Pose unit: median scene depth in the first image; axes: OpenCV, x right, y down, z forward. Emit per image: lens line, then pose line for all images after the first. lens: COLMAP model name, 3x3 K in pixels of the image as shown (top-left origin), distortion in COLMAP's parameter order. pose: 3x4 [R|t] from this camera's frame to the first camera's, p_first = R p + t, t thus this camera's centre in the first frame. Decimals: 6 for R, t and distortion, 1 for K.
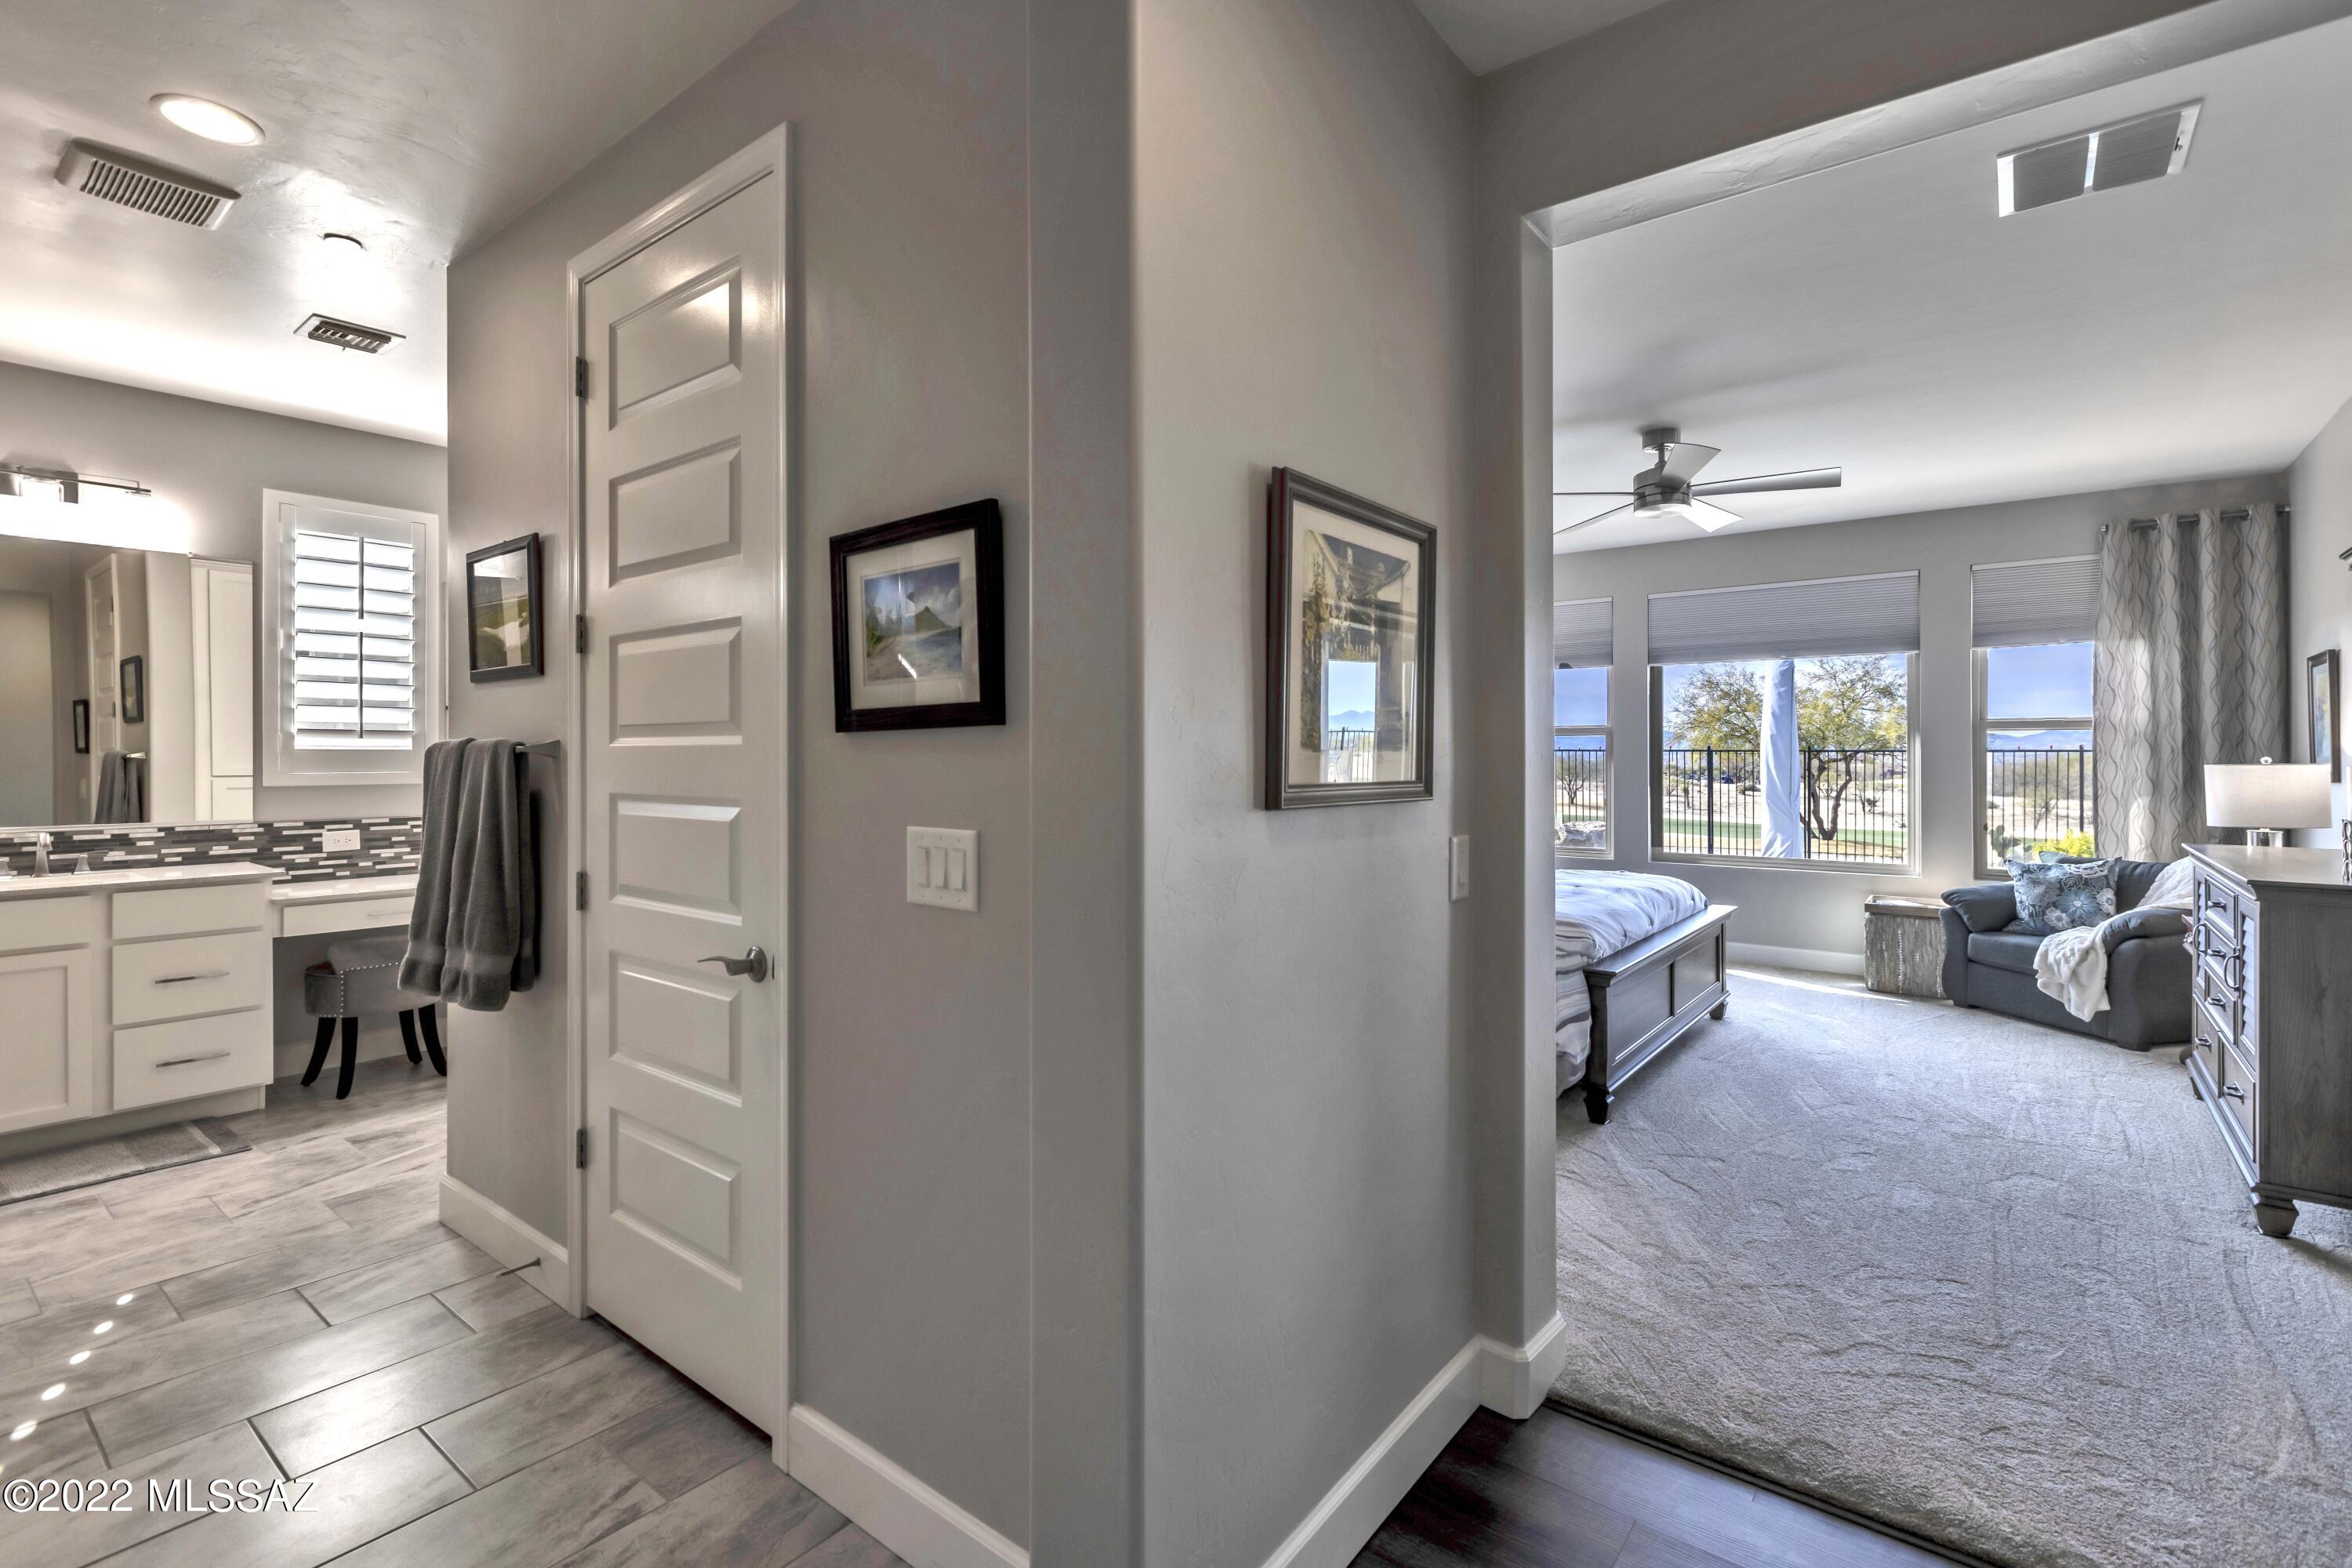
lens RADIAL K [[1090.5, 0, 1231.9], [0, 1090.5, 749.5], [0, 0, 1]] dist [0.008622, -0.002302]
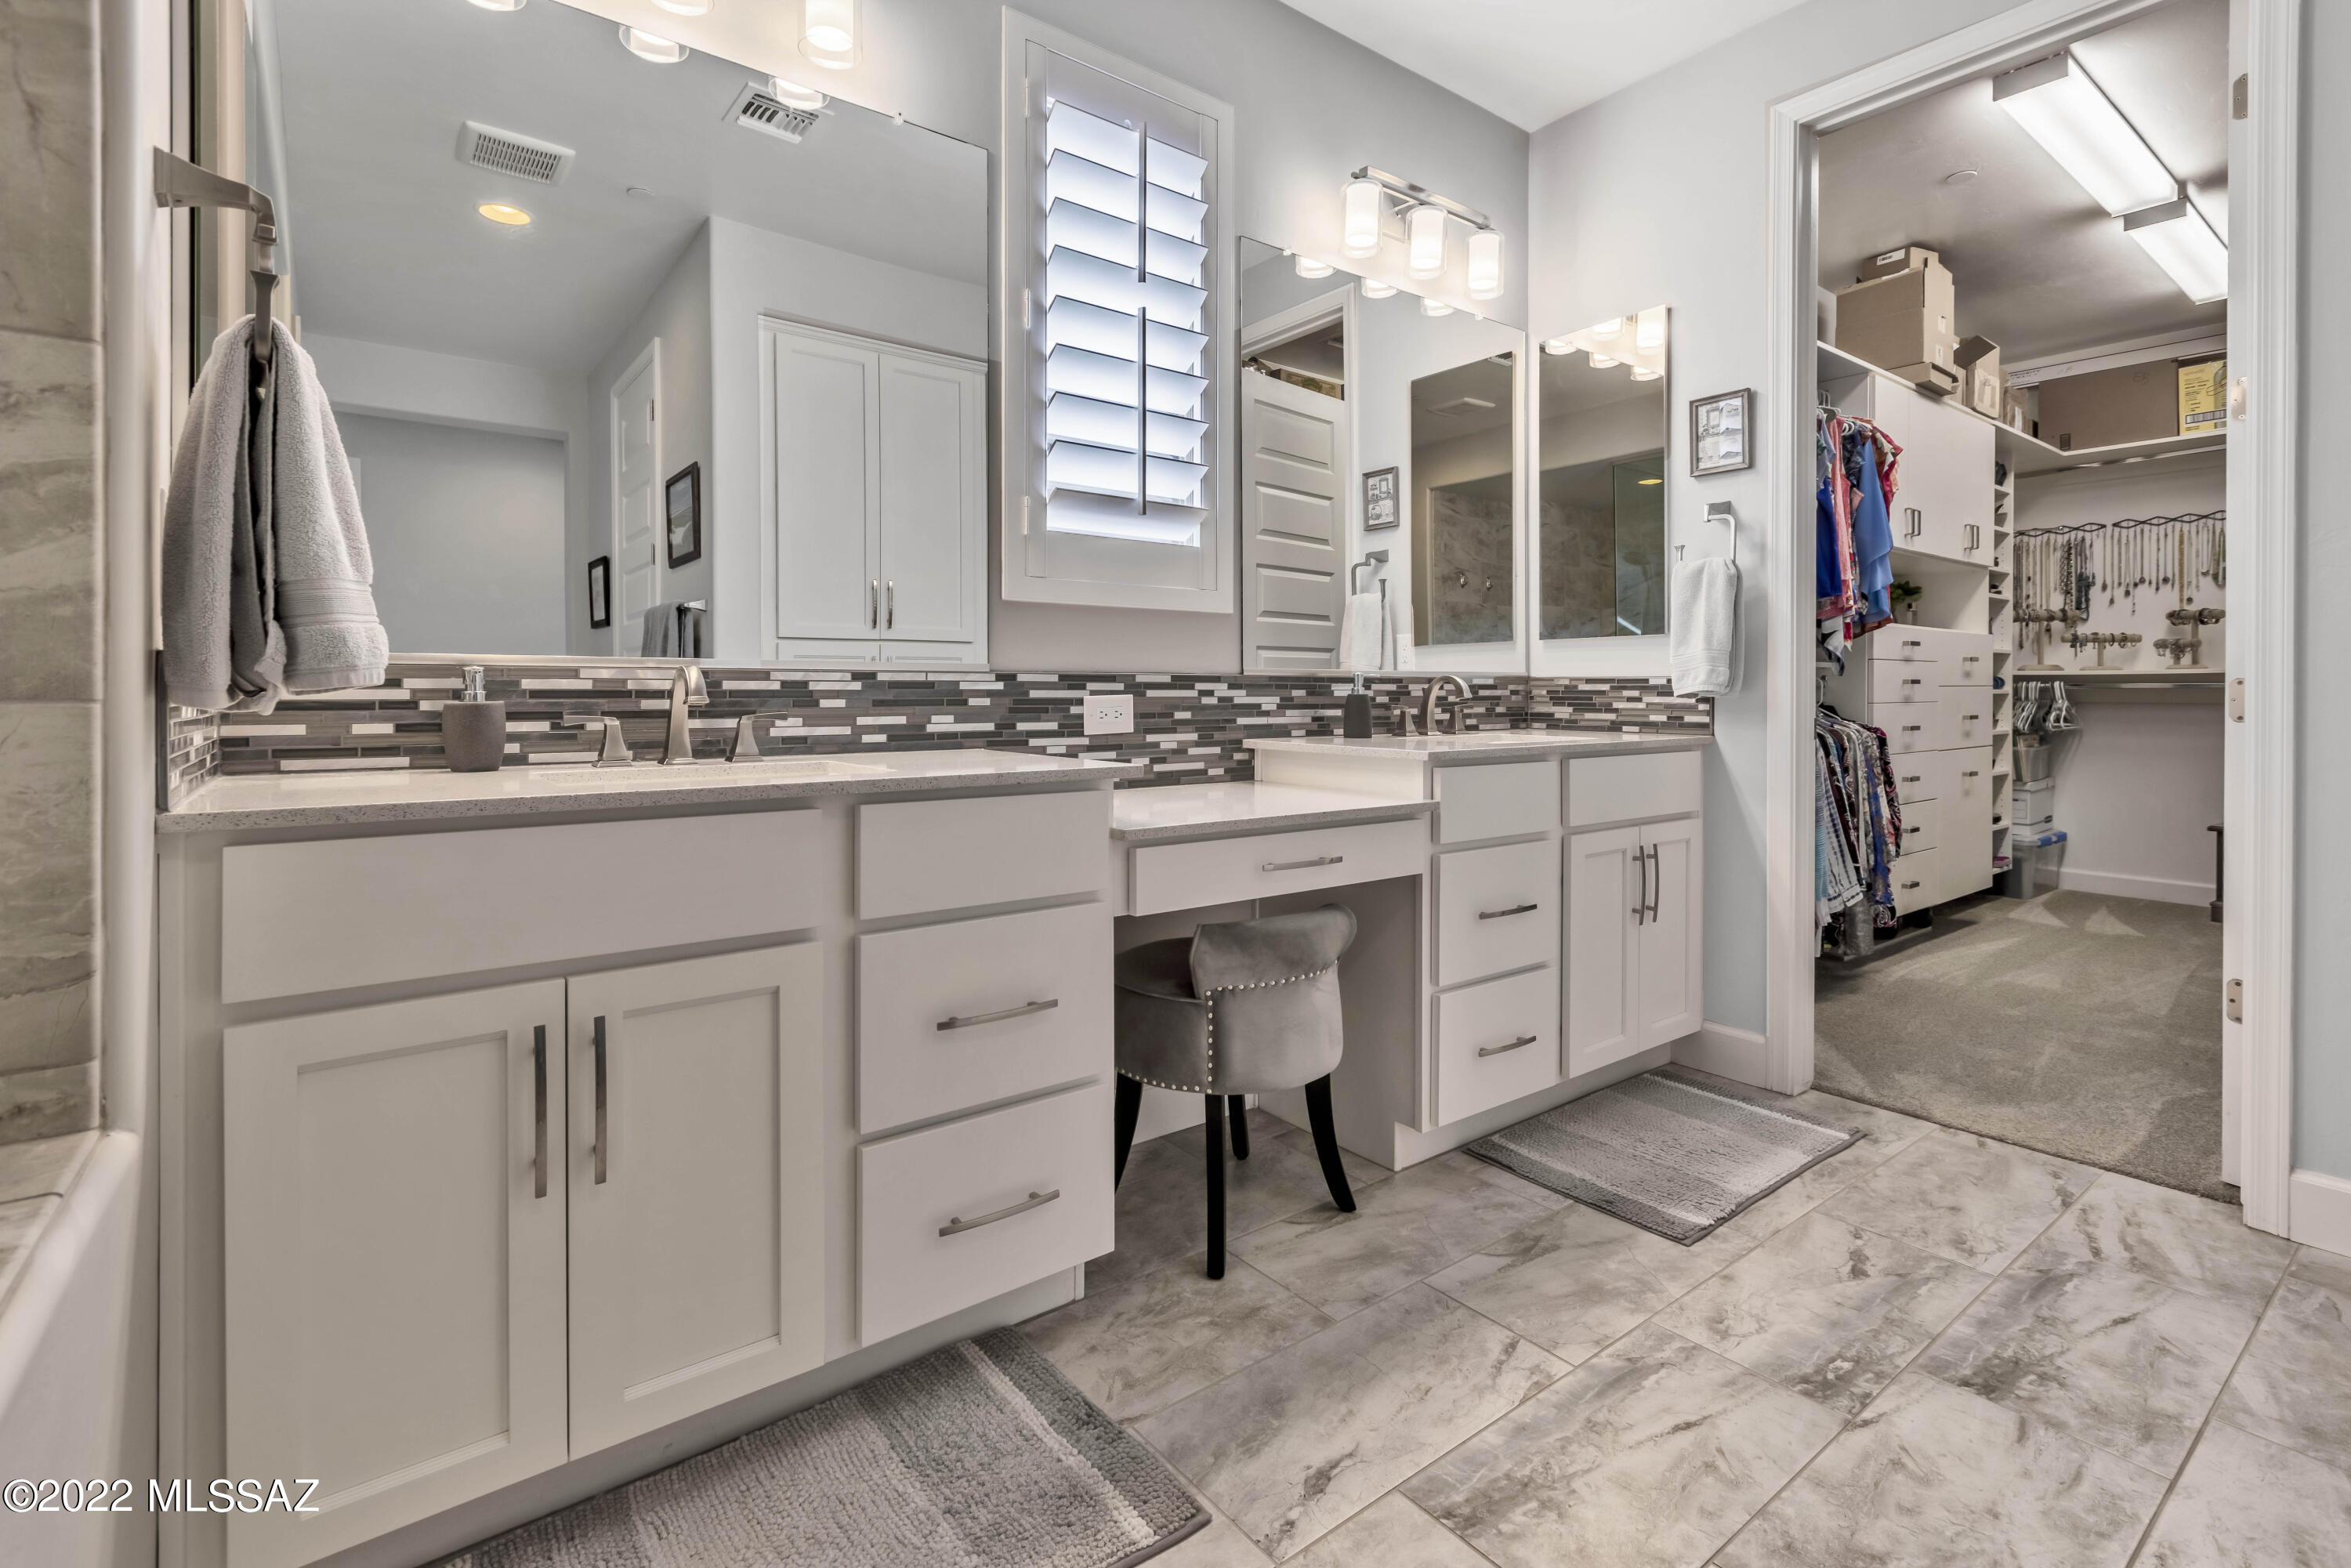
lens RADIAL K [[1090.0, 0, 1216.0], [0, 1090.0, 682.6], [0, 0, 1]] dist [0.008622, -0.002302]
pose [[0.970251, 0.000318, -0.242102, -0.658578], [-0.001793, 0.999981, -0.005872, 0.073219], [0.242095, 0.006131, 0.970233, 0.530713]]
